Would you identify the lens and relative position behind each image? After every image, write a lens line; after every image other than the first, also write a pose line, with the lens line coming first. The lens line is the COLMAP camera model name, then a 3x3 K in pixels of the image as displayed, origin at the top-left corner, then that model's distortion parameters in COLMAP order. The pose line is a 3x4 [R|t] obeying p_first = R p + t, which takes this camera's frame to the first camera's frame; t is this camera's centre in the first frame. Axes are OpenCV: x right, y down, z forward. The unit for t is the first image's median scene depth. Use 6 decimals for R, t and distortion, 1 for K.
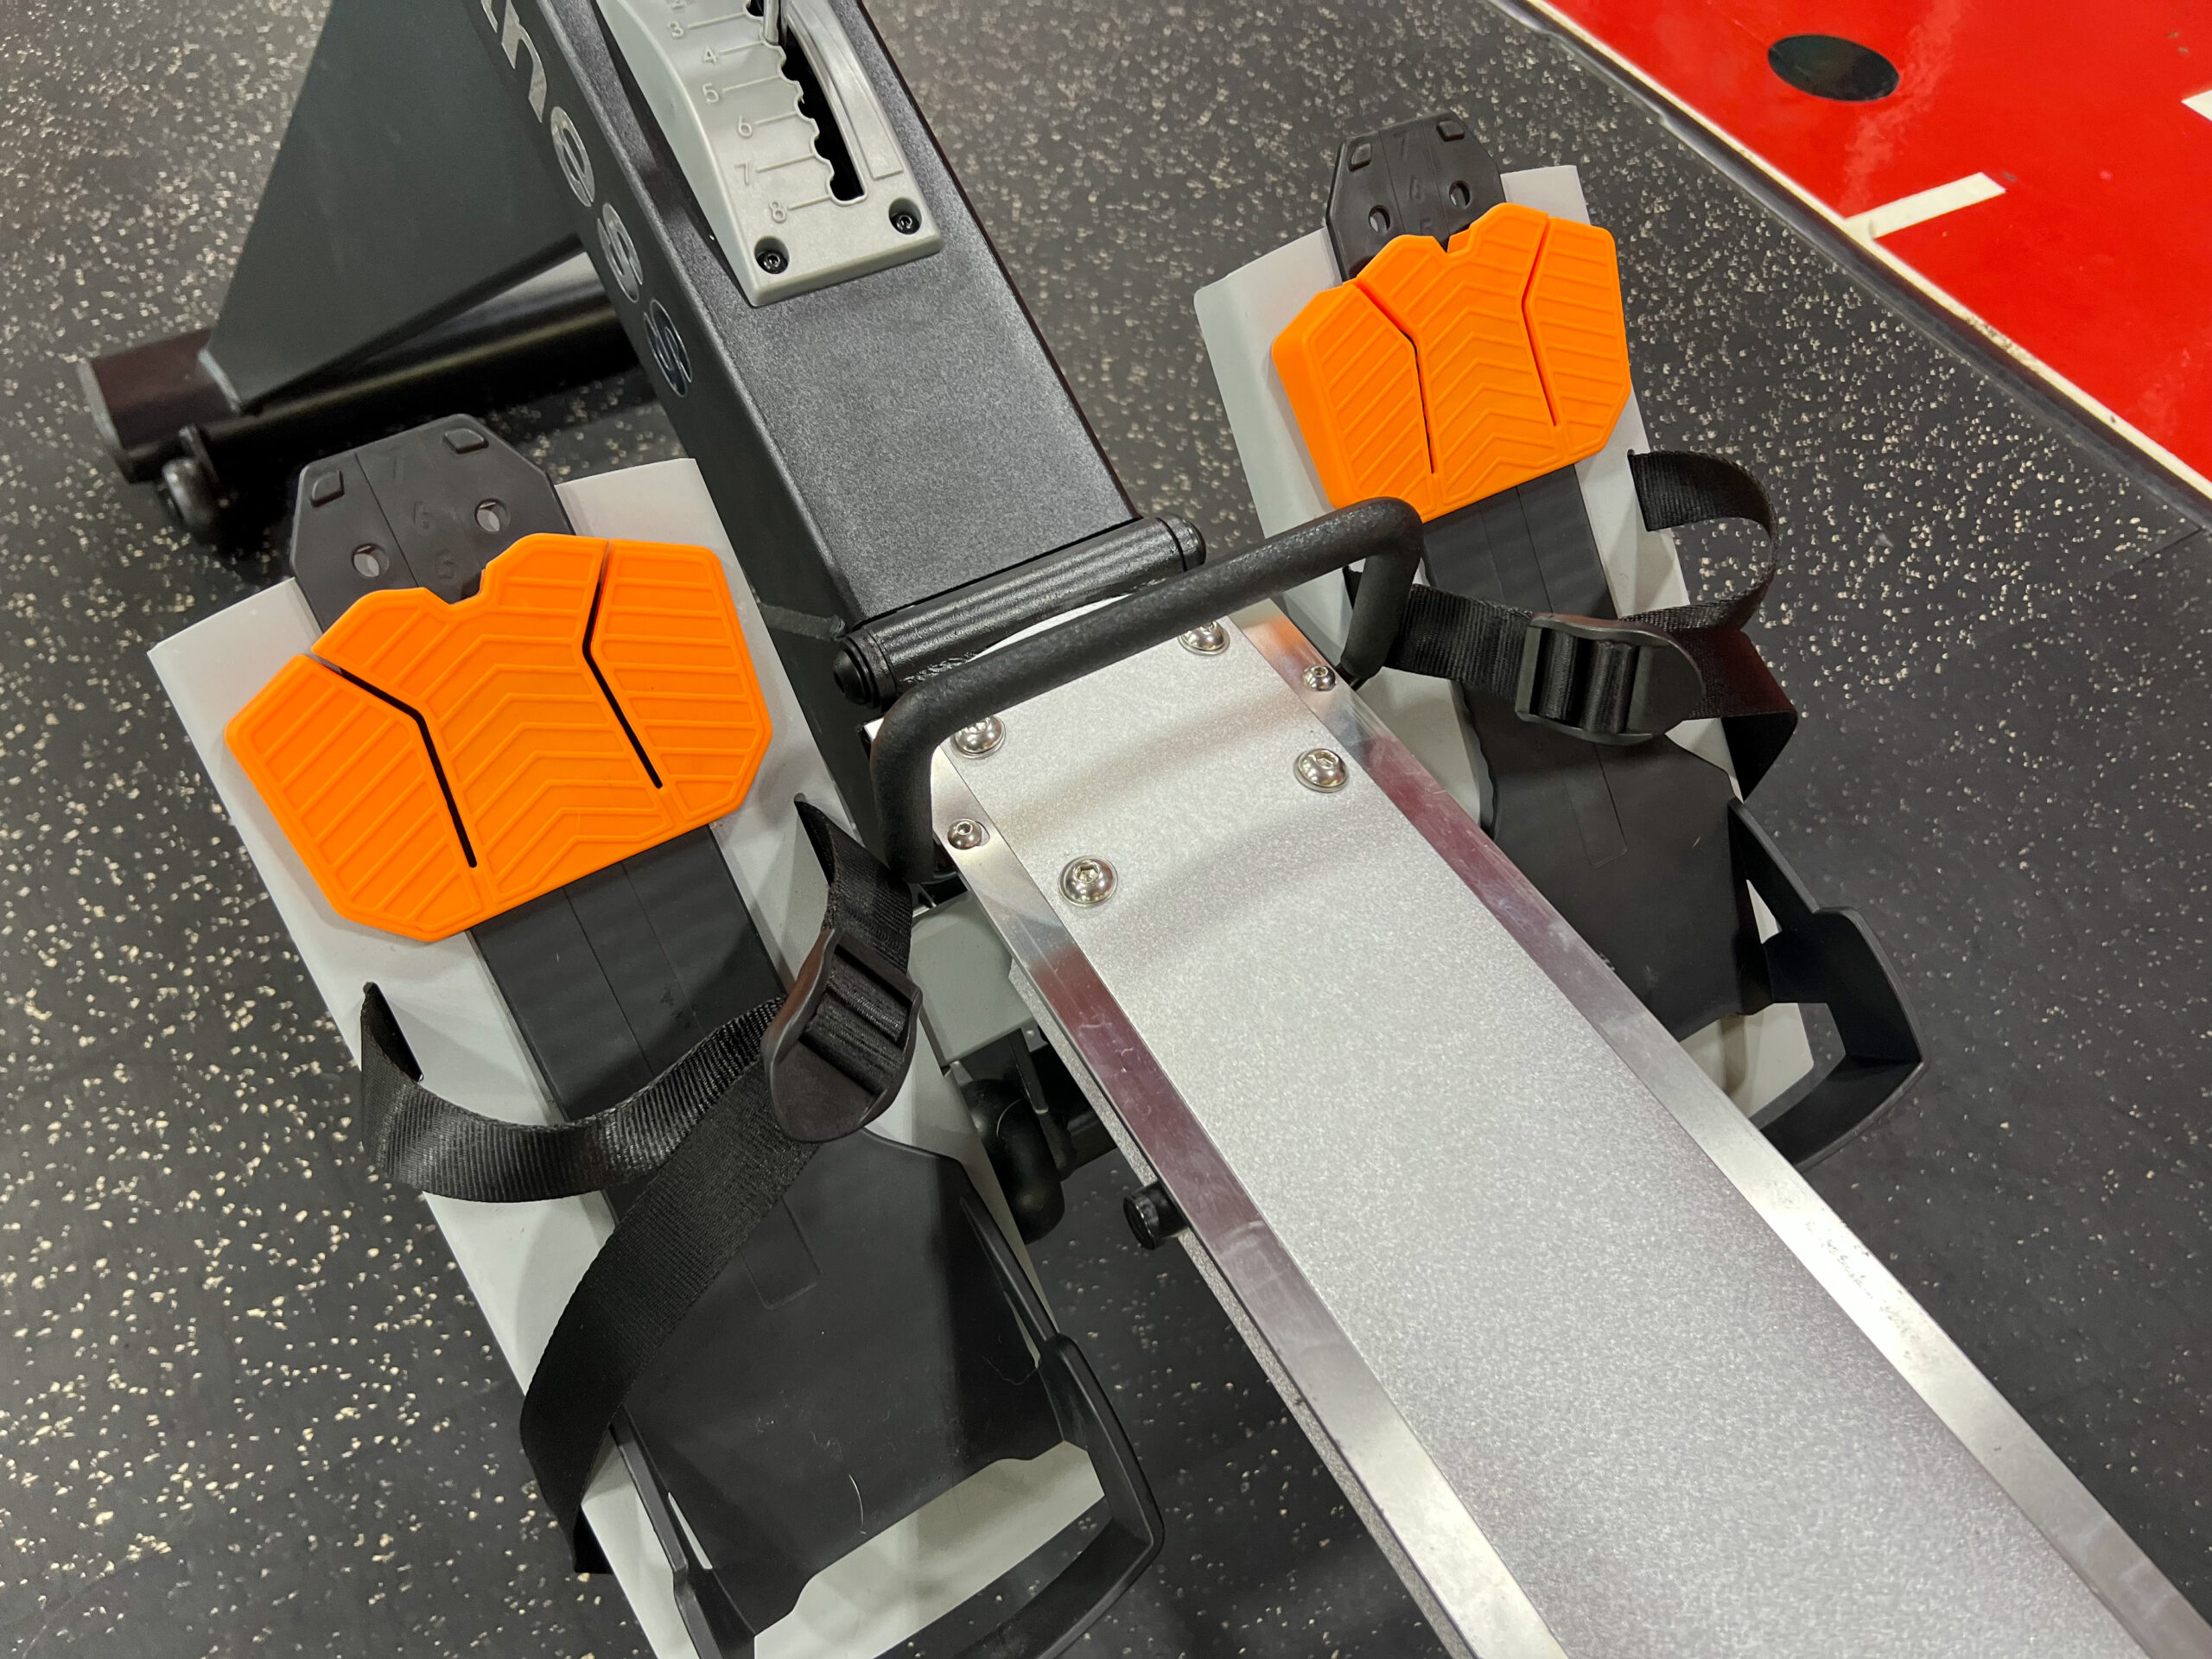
lens RADIAL K [[1720.9, 0, 1114.6], [0, 1720.9, 802.3], [0, 0, 1]] dist [0.009292, -0.008077]
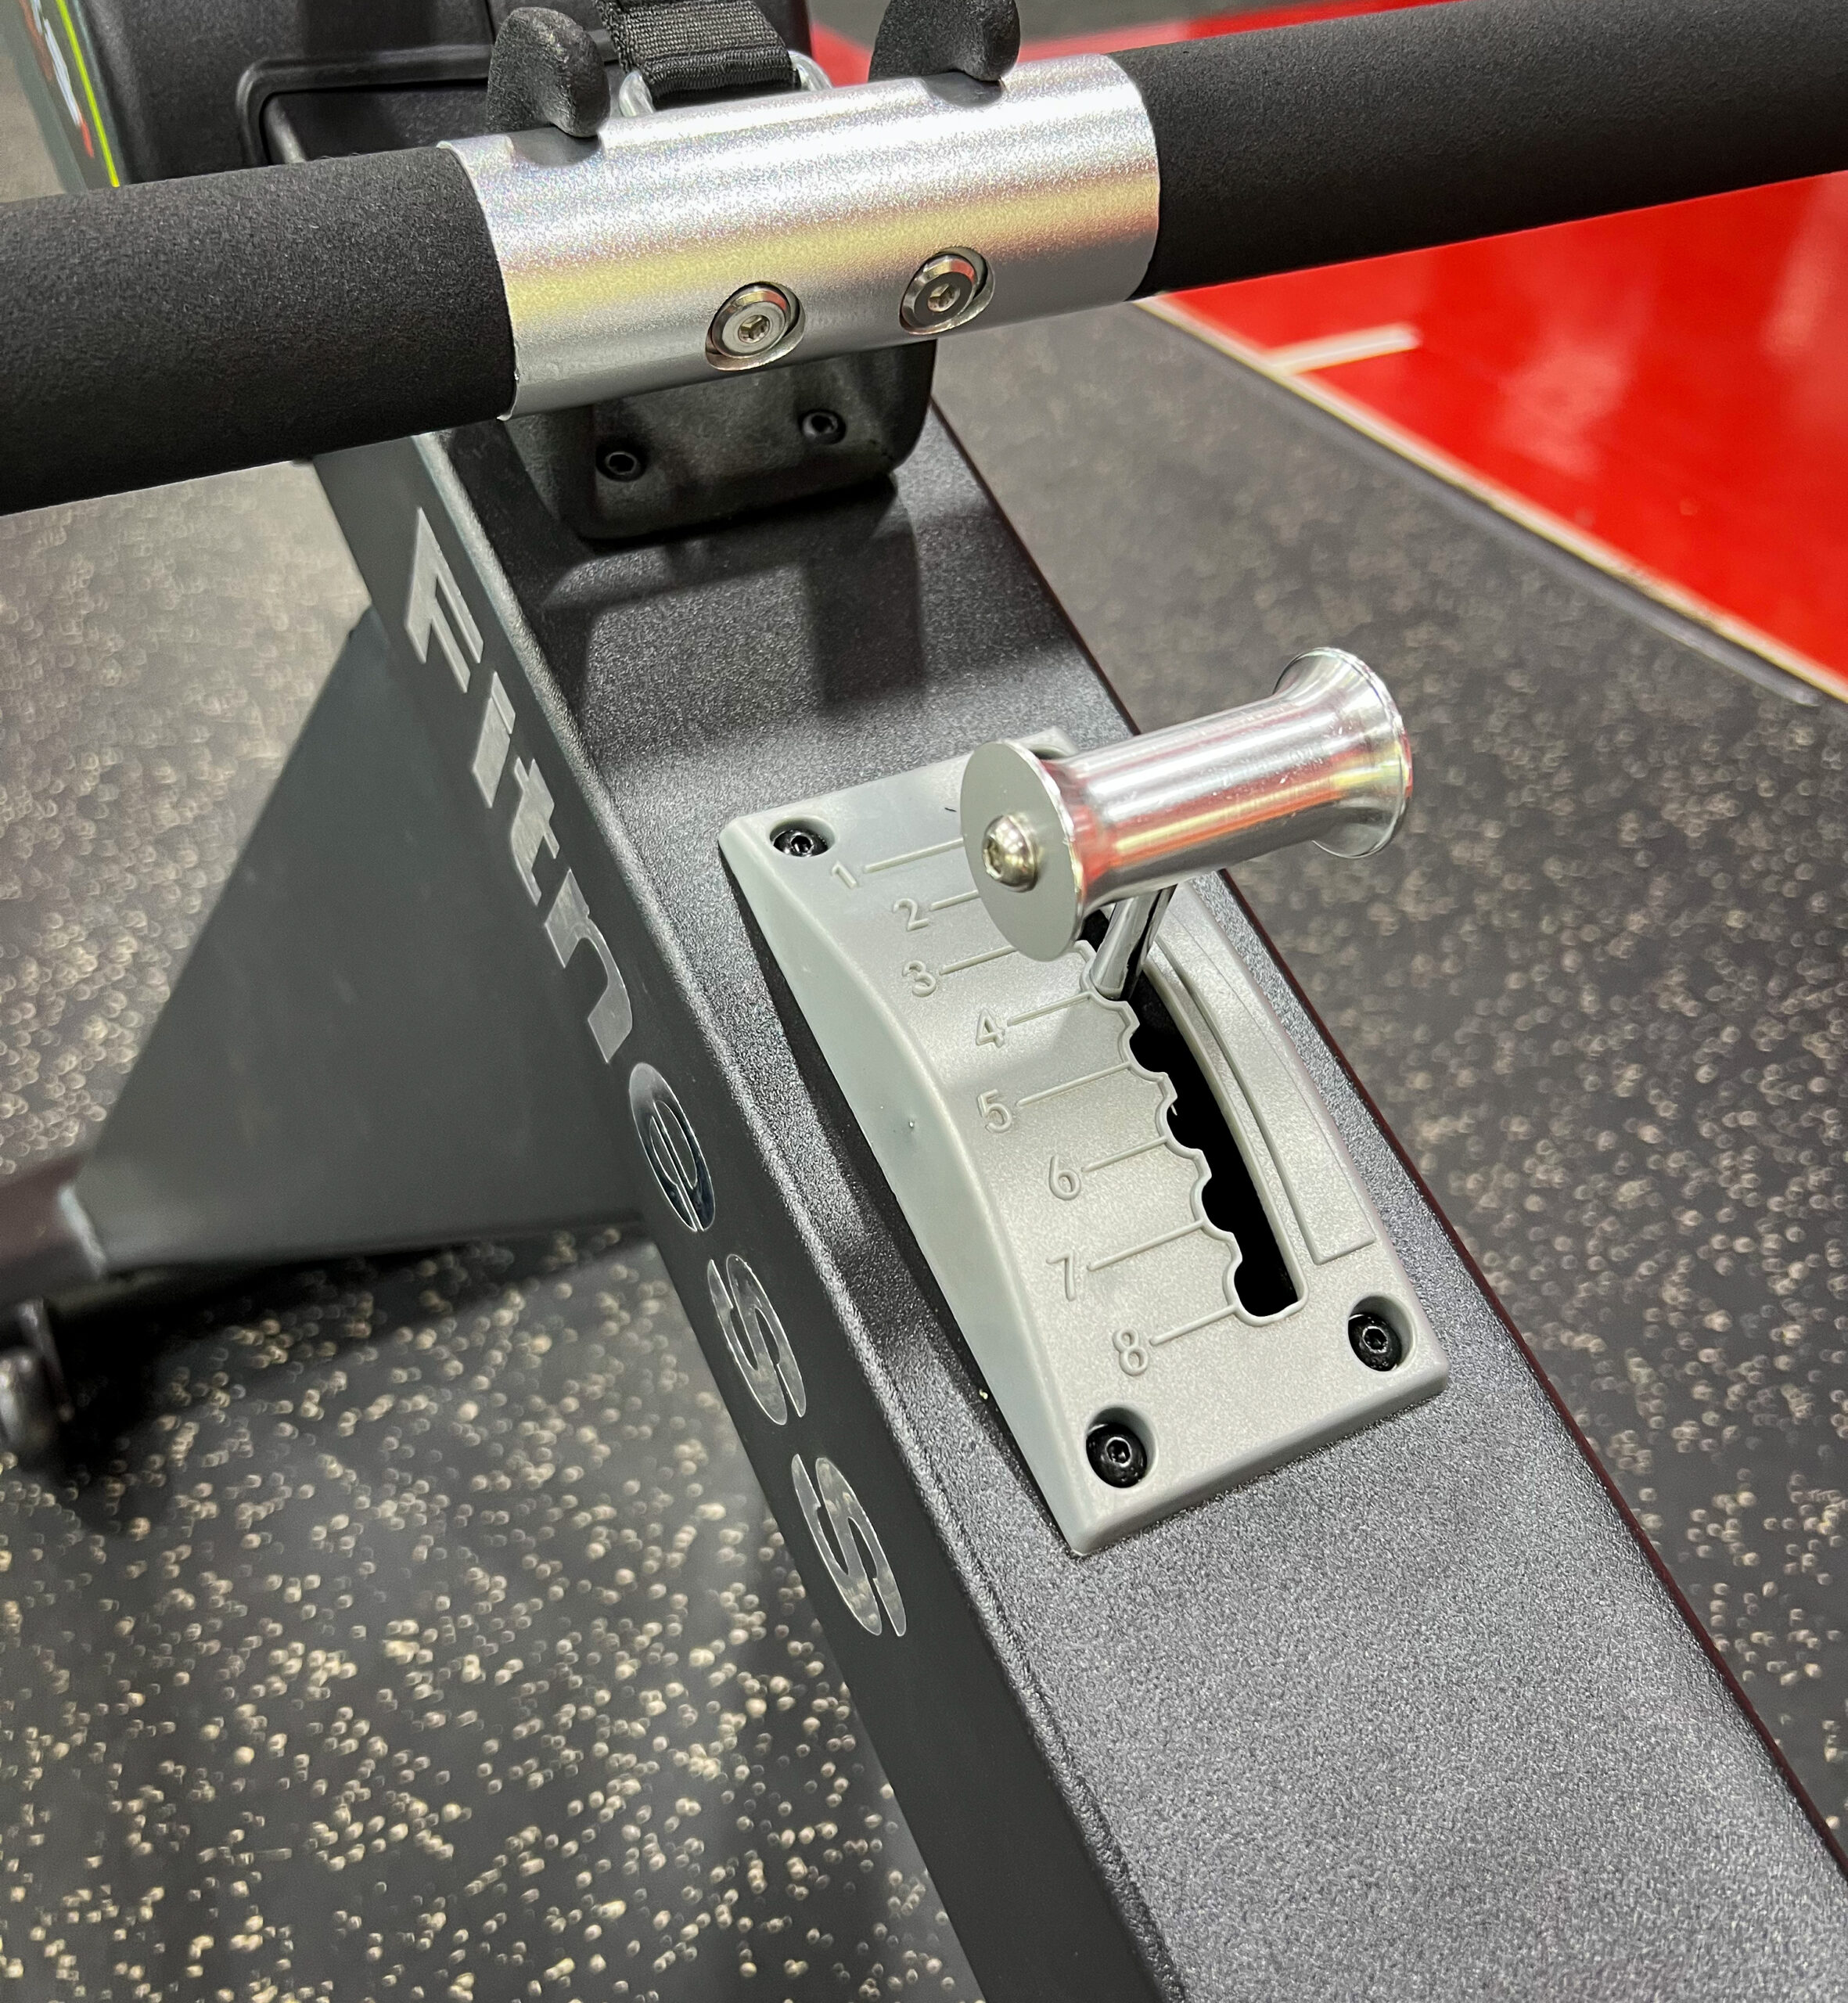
lens RADIAL K [[1924.3, 0, 907.5], [0, 1924.3, 1050.8], [0, 0, 1]] dist [0.005295, 0.021214]
pose [[0.995797, -0.005095, -0.091443, -0.090919], [-0.014253, 0.977663, -0.209693, -0.136565], [0.090469, 0.210115, 0.973482, 0.205263]]
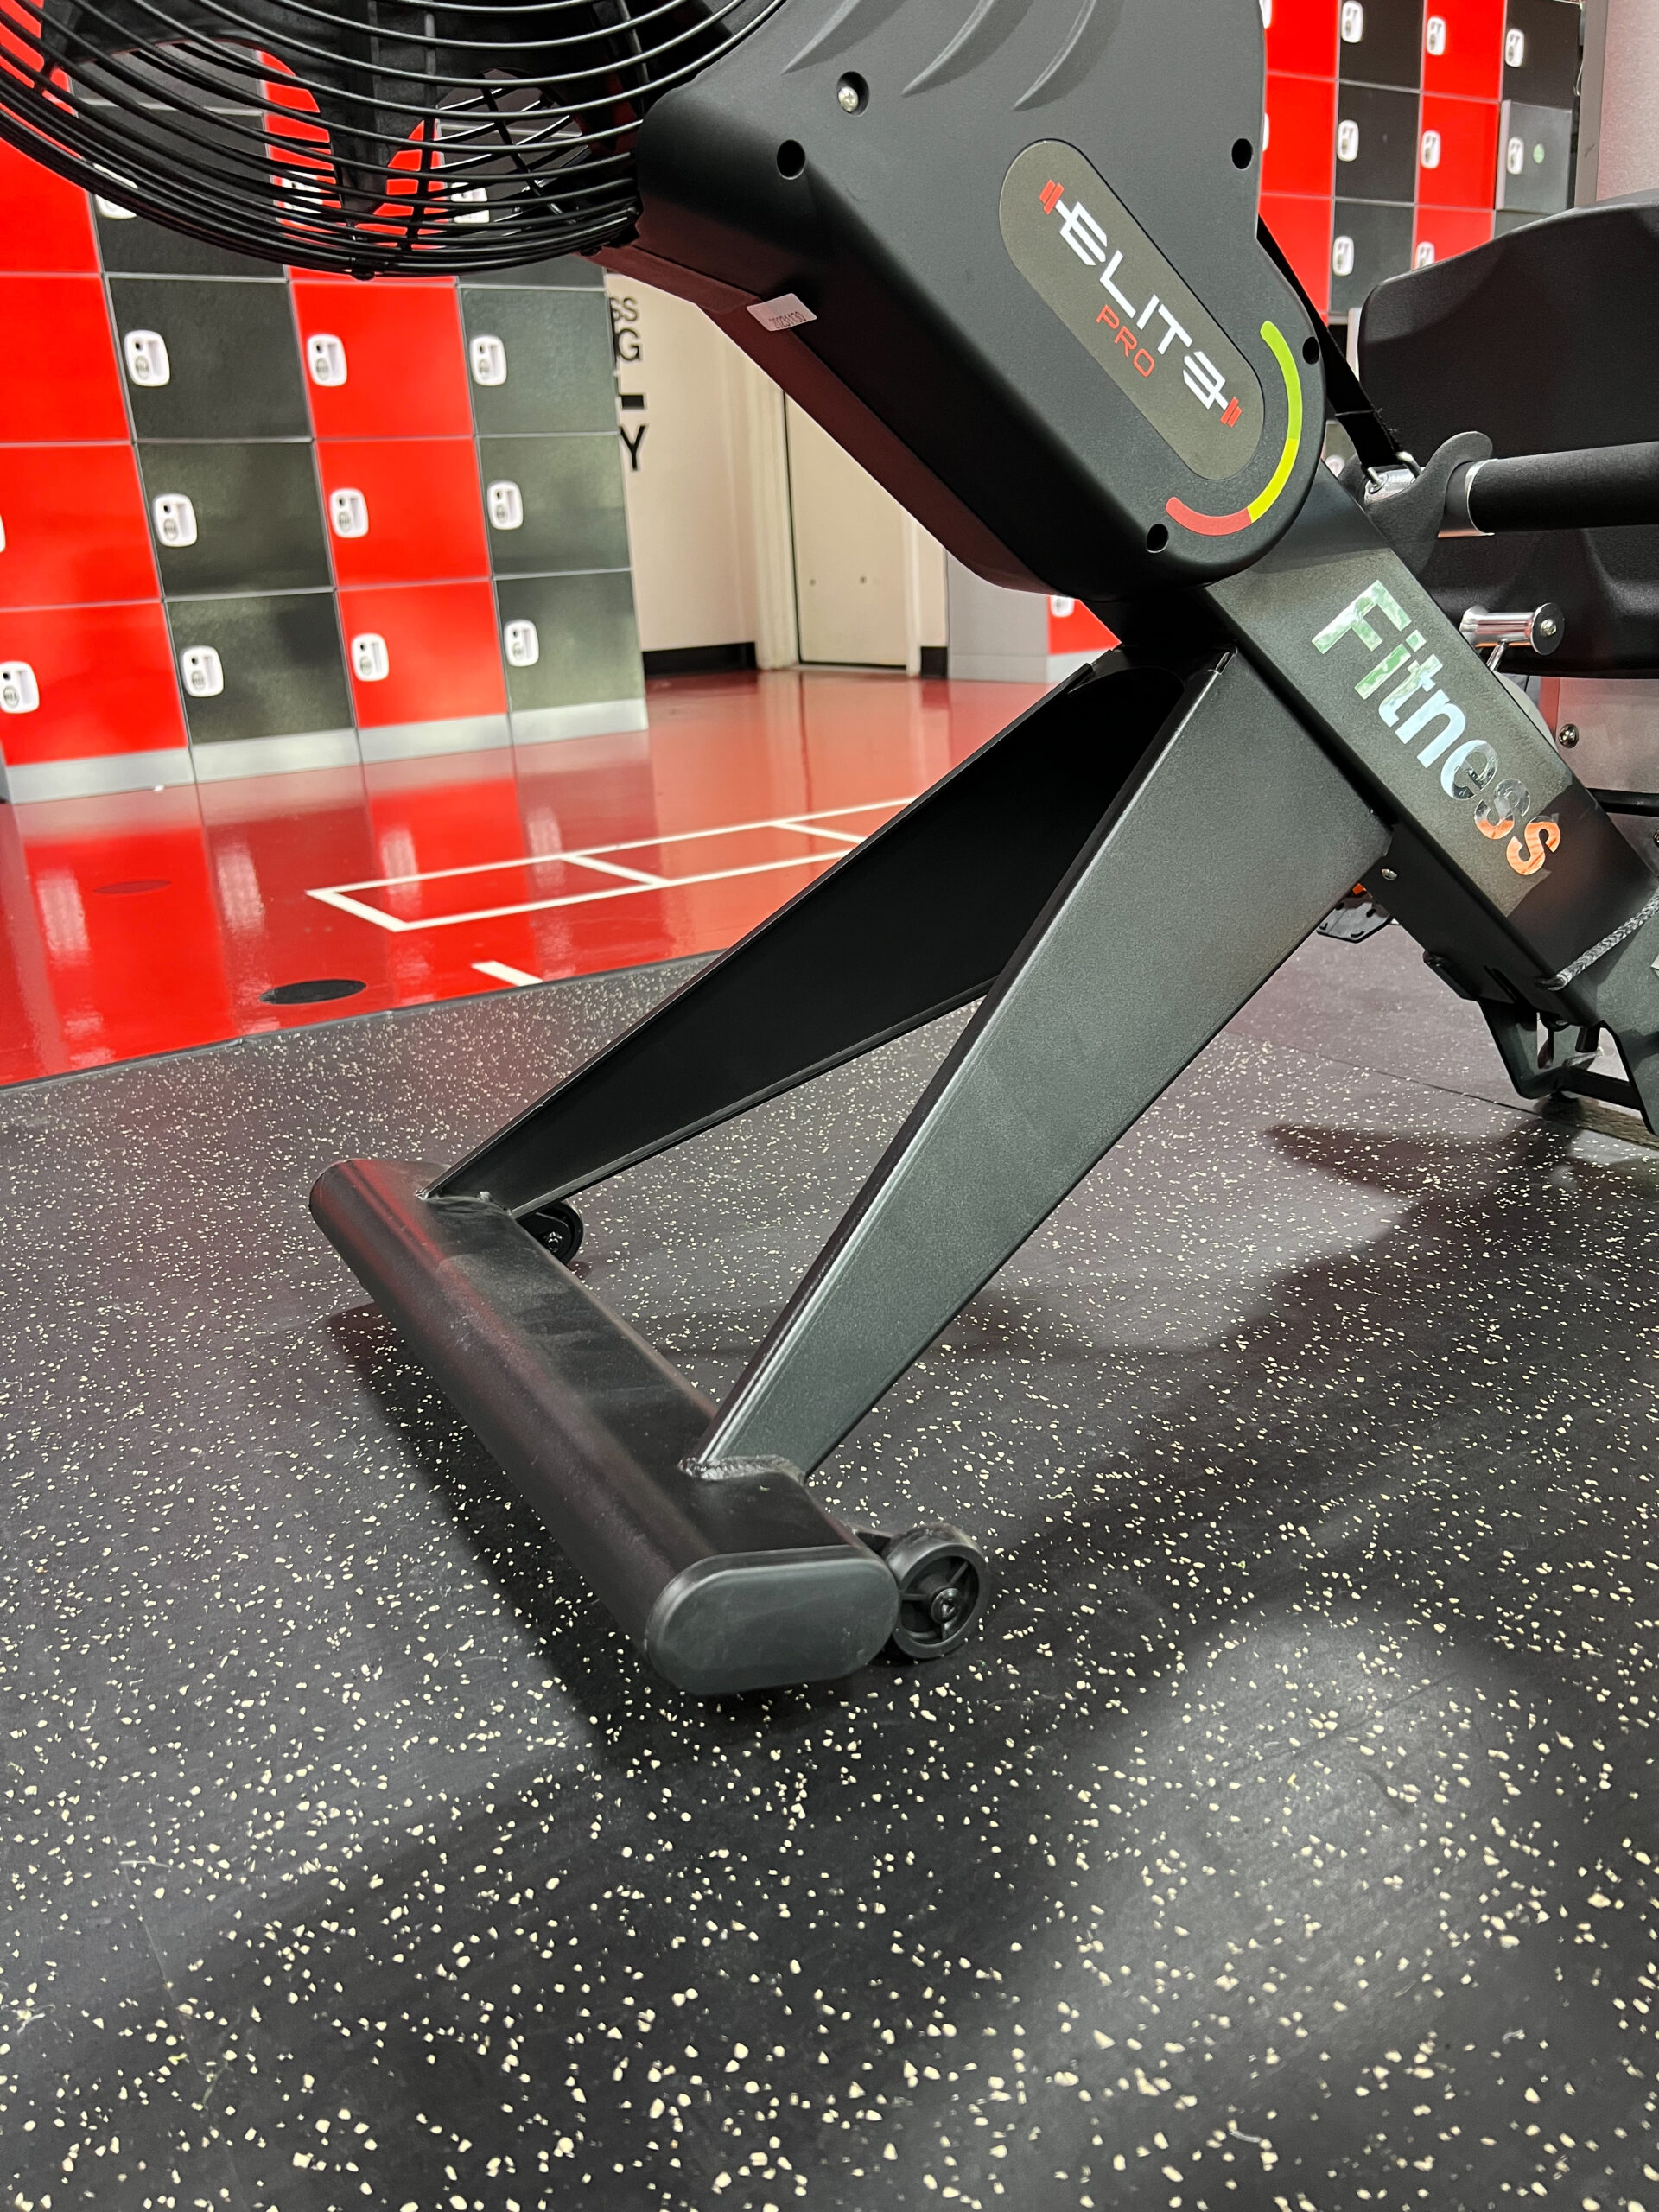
lens RADIAL K [[1648.7, 0, 834.7], [0, 1648.7, 1138.1], [0, 0, 1]] dist [0.052019, -0.062857]
pose [[-0.058854, -0.370009, 0.927162, -0.968272], [0.816527, 0.516477, 0.257945, -0.469894], [-0.574300, 0.772234, 0.271726, 0.676884]]
